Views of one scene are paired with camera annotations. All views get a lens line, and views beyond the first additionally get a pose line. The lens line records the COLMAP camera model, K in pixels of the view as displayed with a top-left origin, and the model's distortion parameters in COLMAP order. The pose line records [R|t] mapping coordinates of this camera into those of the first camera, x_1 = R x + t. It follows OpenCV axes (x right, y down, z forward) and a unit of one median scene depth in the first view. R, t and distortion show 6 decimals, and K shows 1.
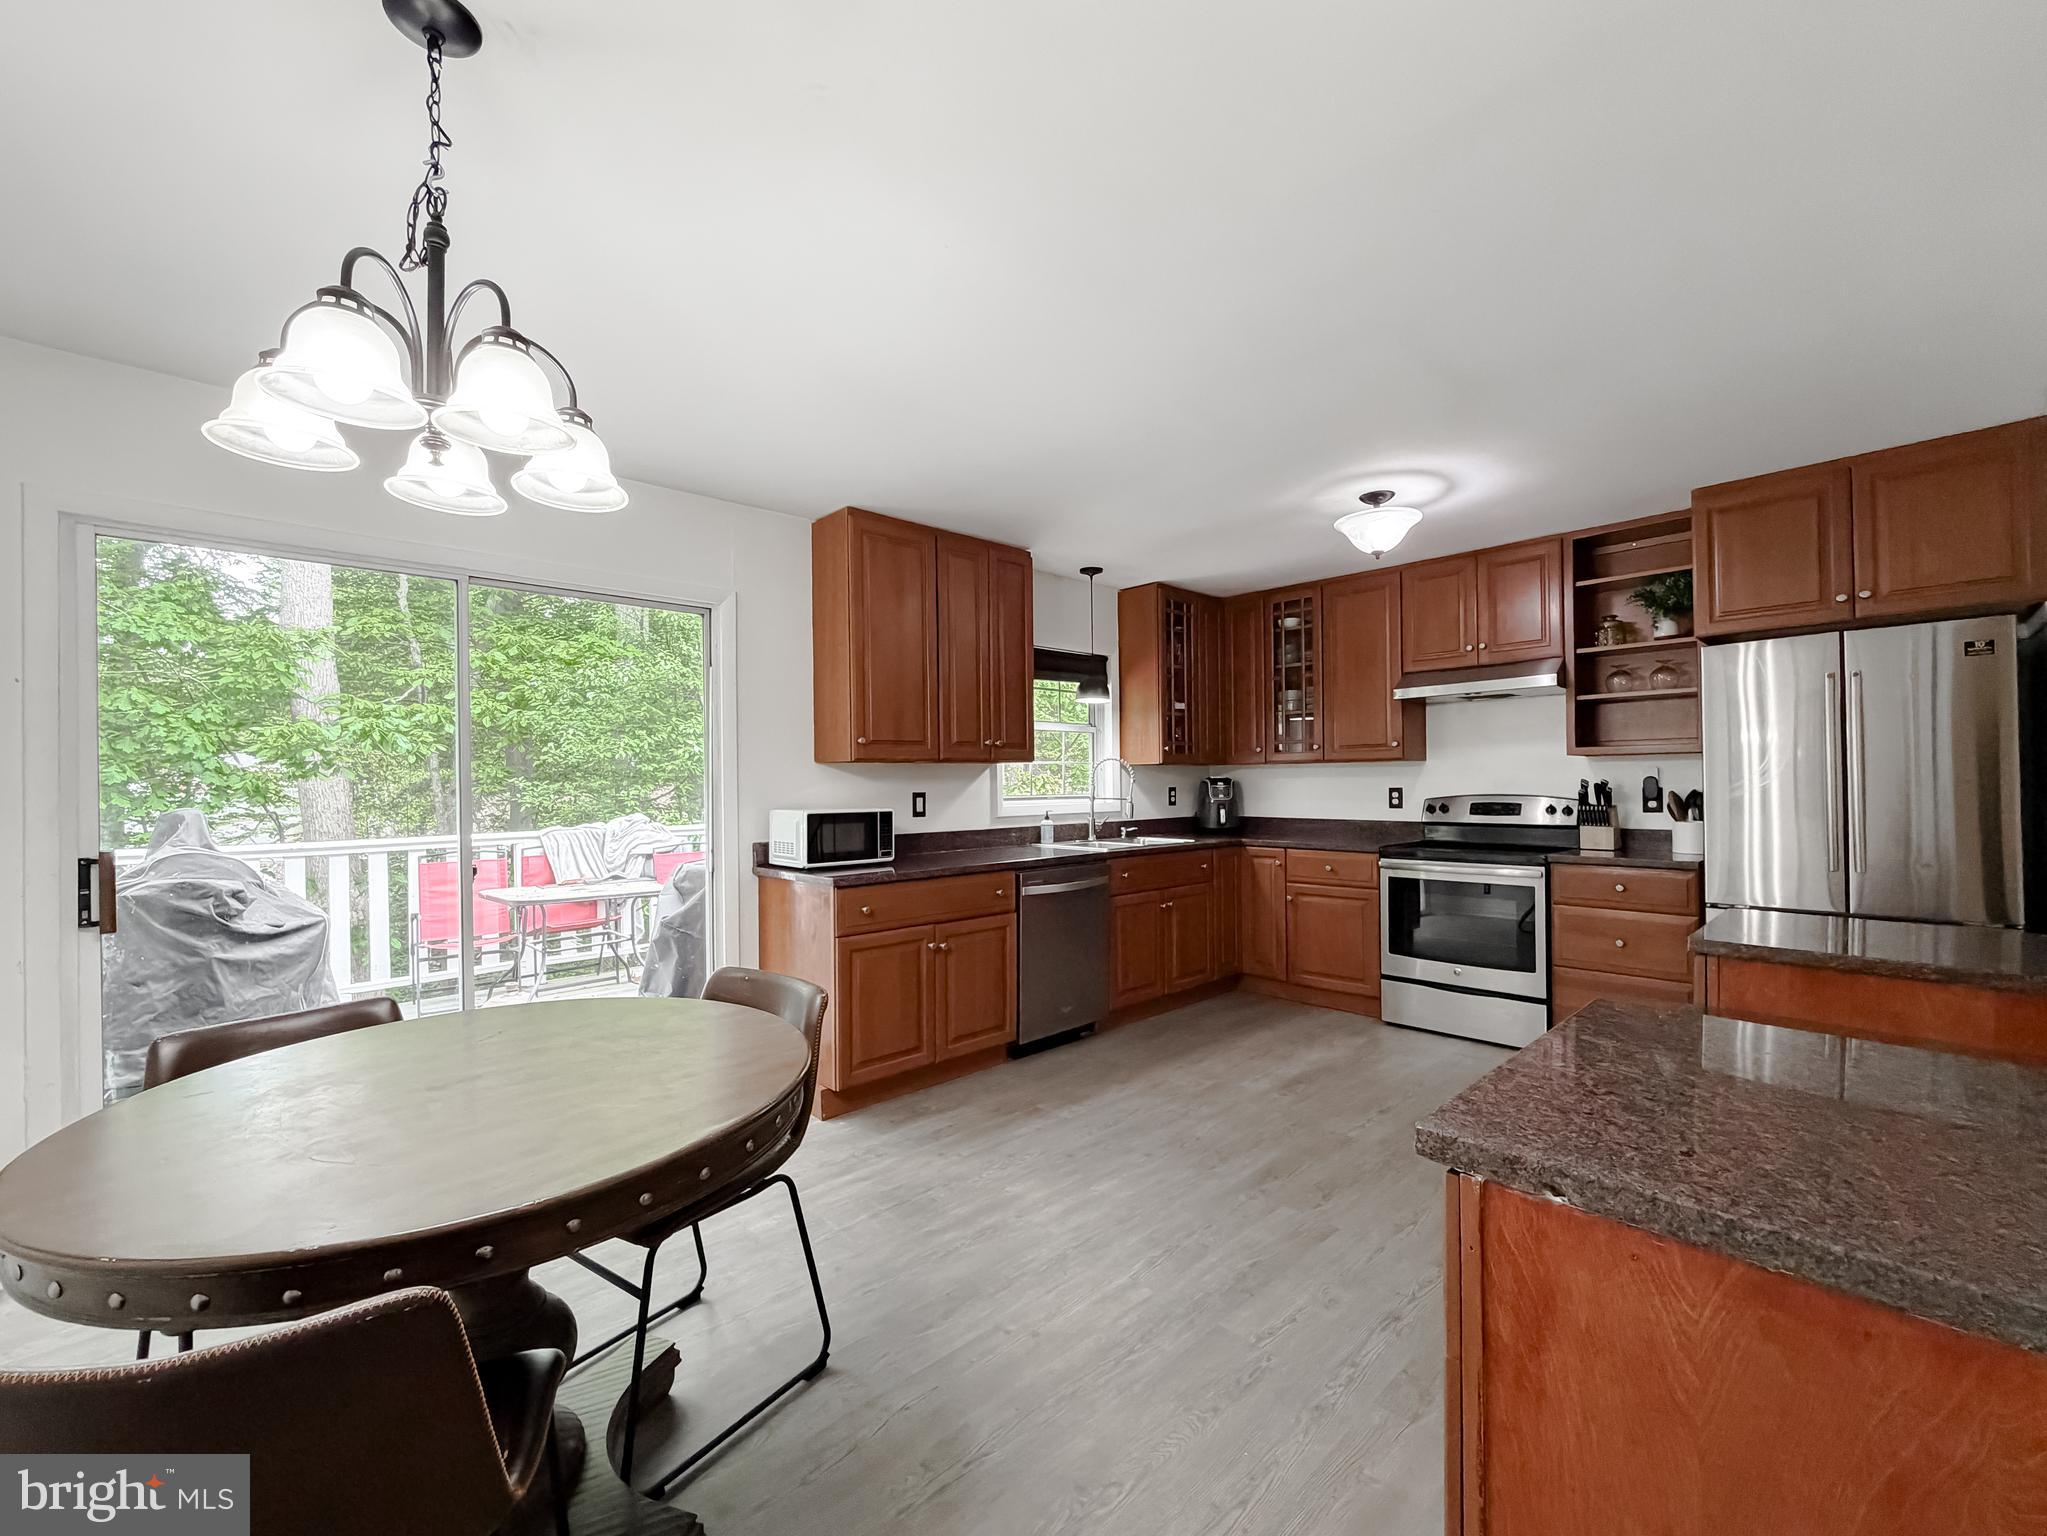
lens RADIAL K [[825.8, 0, 1027.3], [0, 825.8, 782.1], [0, 0, 1]] dist [0.000676, 0.000234]
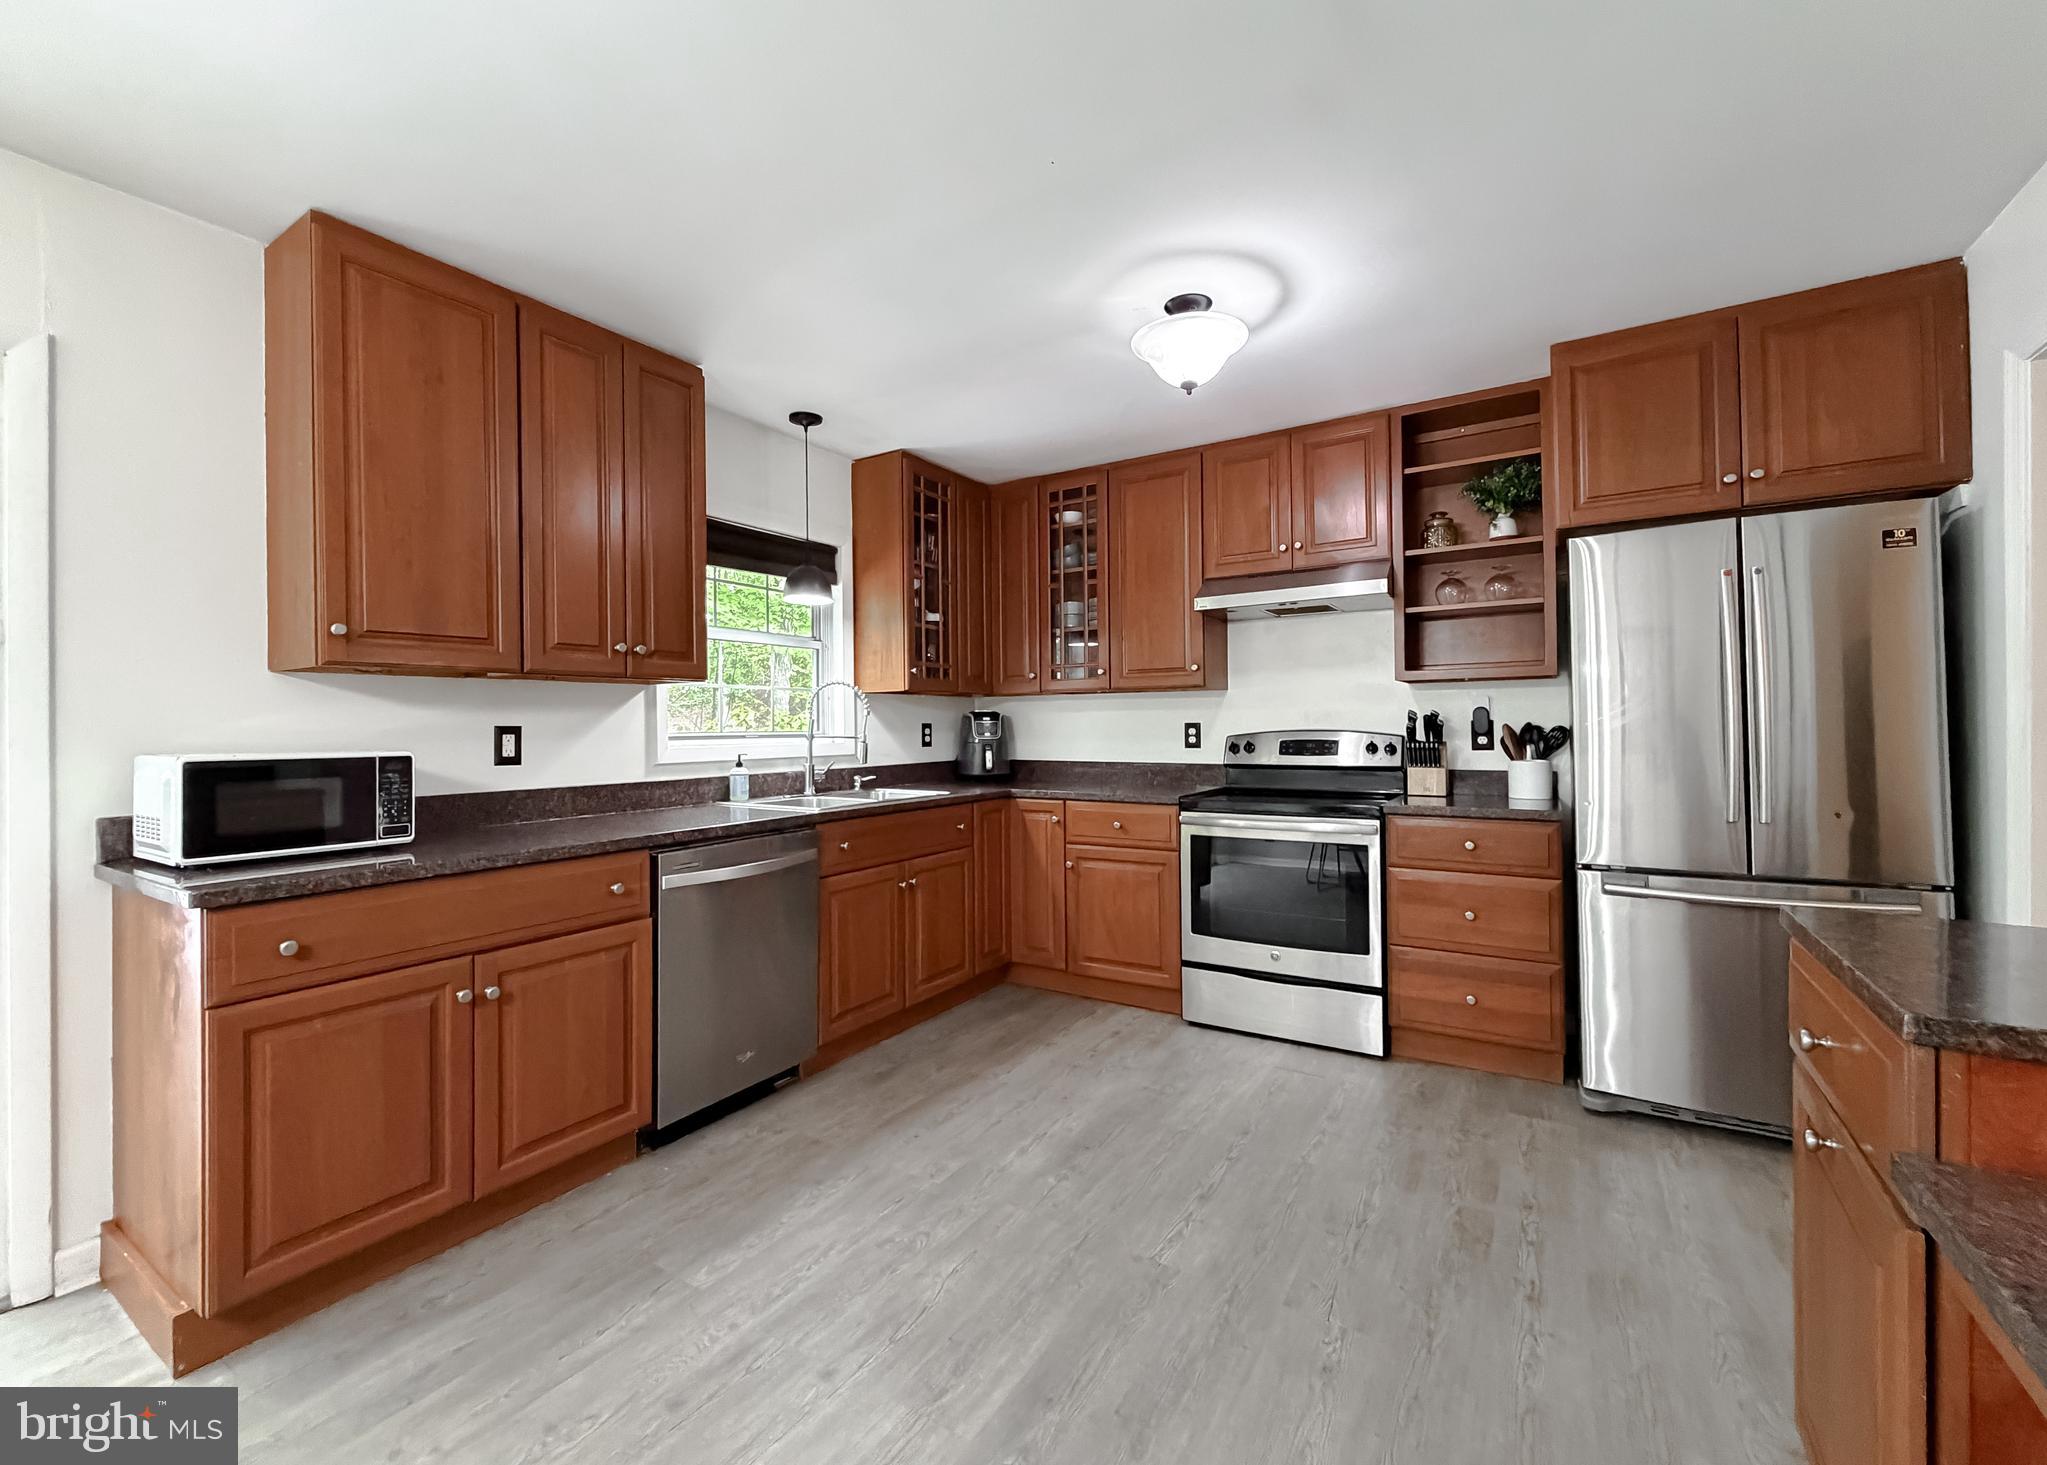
lens RADIAL K [[831.4, 0, 1018.4], [0, 831.4, 721.4], [0, 0, 1]] dist [0.002993, -0.001007]
pose [[0.969285, 0.001669, 0.245935, 0.092485], [0.000037, 0.999976, -0.006932, 0.013564], [-0.245940, 0.006729, 0.969262, 0.298788]]
